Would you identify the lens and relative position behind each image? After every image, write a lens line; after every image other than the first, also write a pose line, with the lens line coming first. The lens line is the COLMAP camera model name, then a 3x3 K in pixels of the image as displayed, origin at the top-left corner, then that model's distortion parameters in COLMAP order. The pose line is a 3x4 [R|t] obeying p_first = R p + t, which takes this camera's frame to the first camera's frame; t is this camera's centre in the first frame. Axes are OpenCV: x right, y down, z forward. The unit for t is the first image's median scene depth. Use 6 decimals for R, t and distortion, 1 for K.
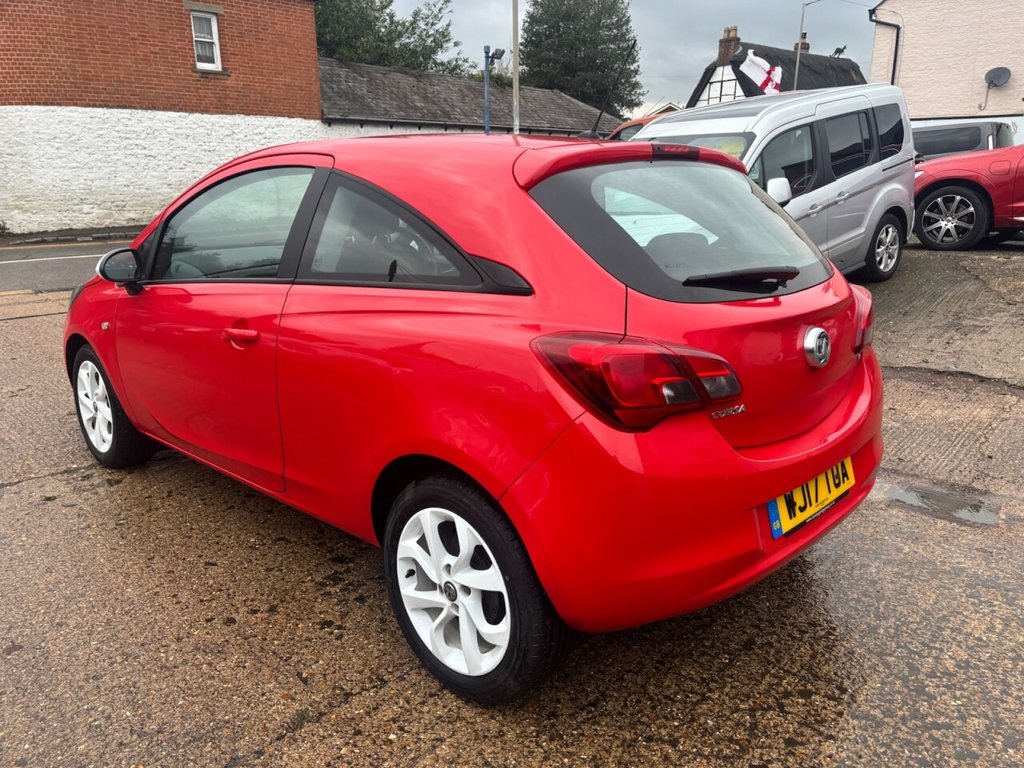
lens RADIAL K [[770.6, 0, 516.8], [0, 770.6, 384.6], [0, 0, 1]] dist [0.057873, -0.057049]
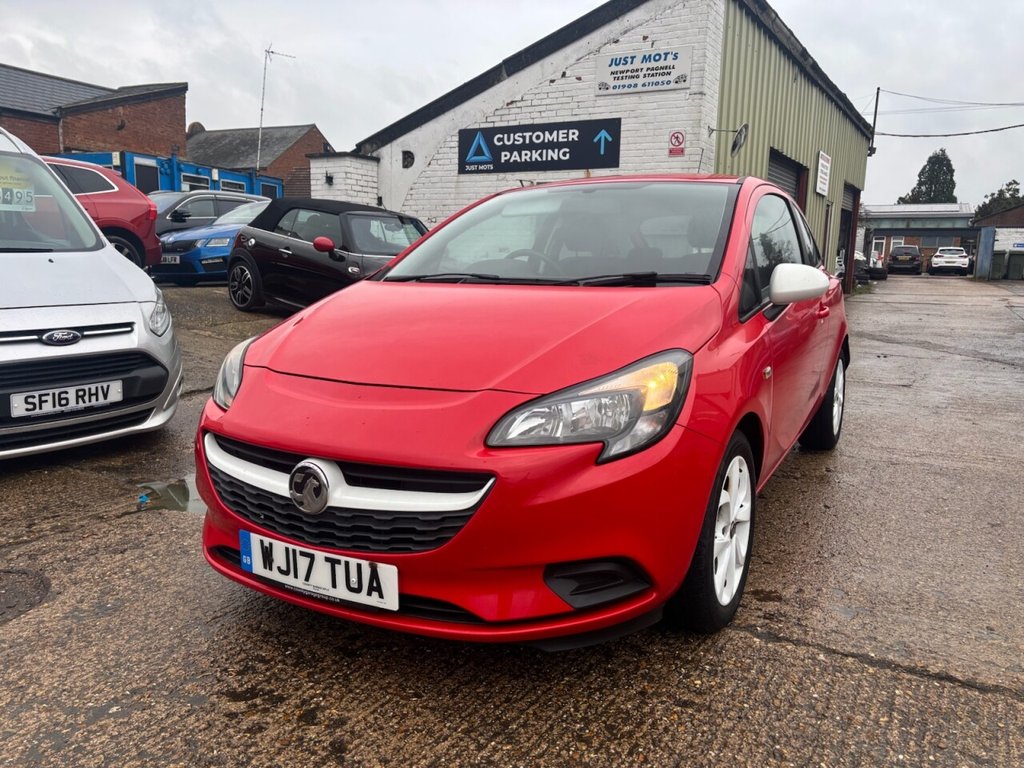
lens RADIAL K [[770.6, 0, 517.7], [0, 770.6, 385.5], [0, 0, 1]] dist [0.057873, -0.057049]
pose [[-0.258654, -0.158672, 0.952849, -1.560651], [0.235809, 0.946202, 0.221576, -0.378519], [-0.936745, 0.282002, -0.207323, 1.830295]]
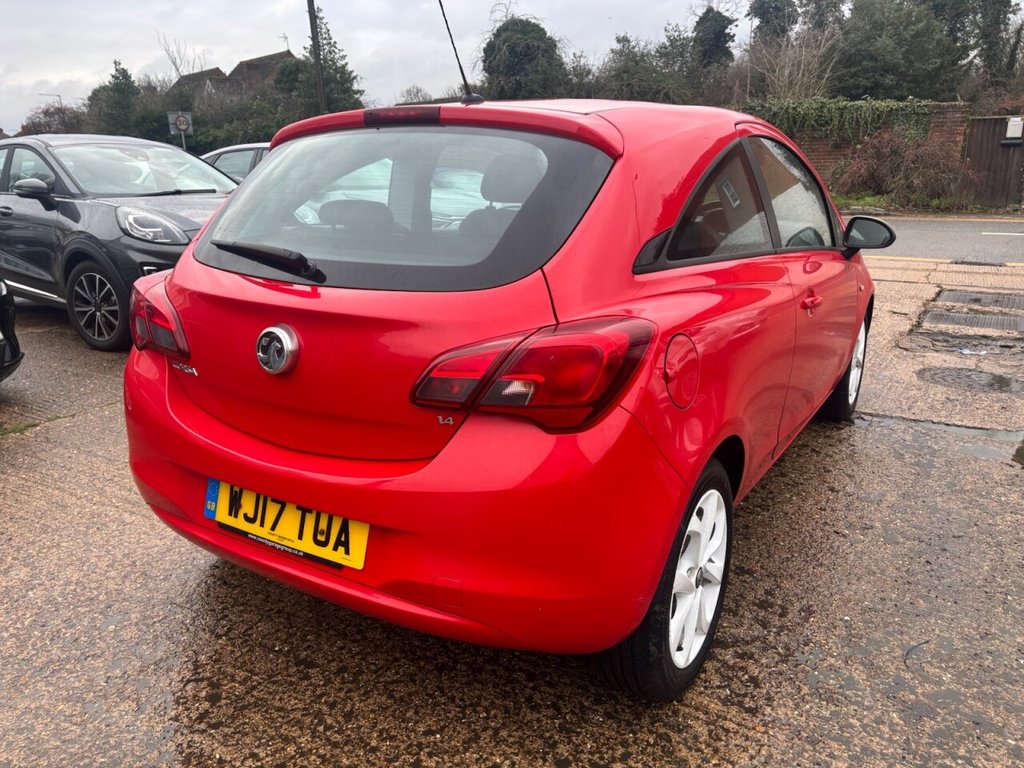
lens RADIAL K [[770.6, 0, 508.9], [0, 770.6, 381.9], [0, 0, 1]] dist [0.057873, -0.057049]
pose [[0.219075, 0.274537, -0.936288, 0.998647], [-0.246081, 0.944124, 0.219256, -0.210772], [0.944166, 0.182369, 0.274393, 0.821214]]
